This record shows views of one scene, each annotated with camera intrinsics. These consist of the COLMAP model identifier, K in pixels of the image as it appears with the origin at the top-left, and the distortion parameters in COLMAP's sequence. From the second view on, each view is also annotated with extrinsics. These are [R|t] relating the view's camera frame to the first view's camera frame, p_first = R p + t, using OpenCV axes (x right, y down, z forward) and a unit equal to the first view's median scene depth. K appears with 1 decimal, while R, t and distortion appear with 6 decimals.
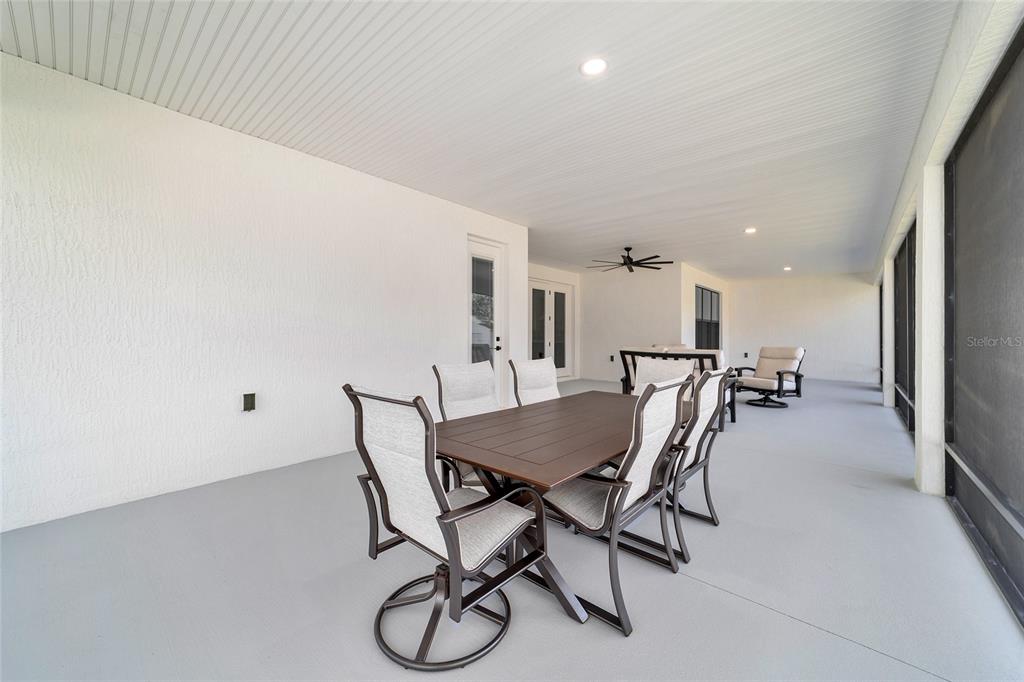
lens RADIAL K [[388.9, 0, 513.0], [0, 388.9, 338.9], [0, 0, 1]] dist [0.002744, -0.000267]
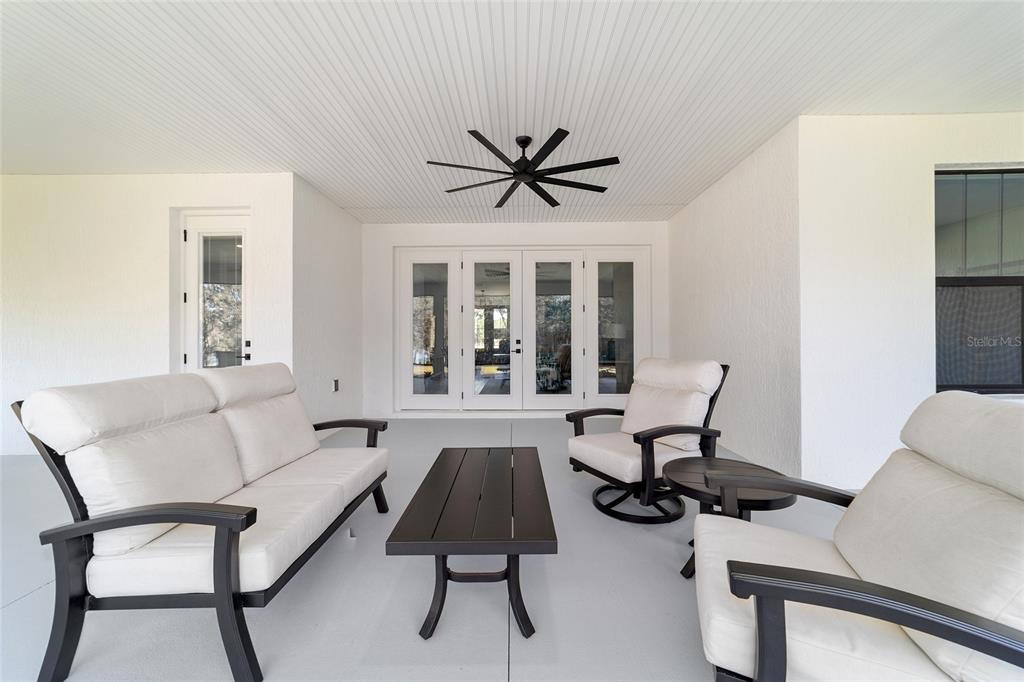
lens RADIAL K [[388.9, 0, 512.7], [0, 388.9, 339.9], [0, 0, 1]] dist [0.002744, -0.000267]
pose [[0.647288, -0.005209, -0.762228, 0.818654], [0.001531, 0.999984, -0.005535, -0.001816], [0.762244, 0.002416, 0.647285, 0.911374]]
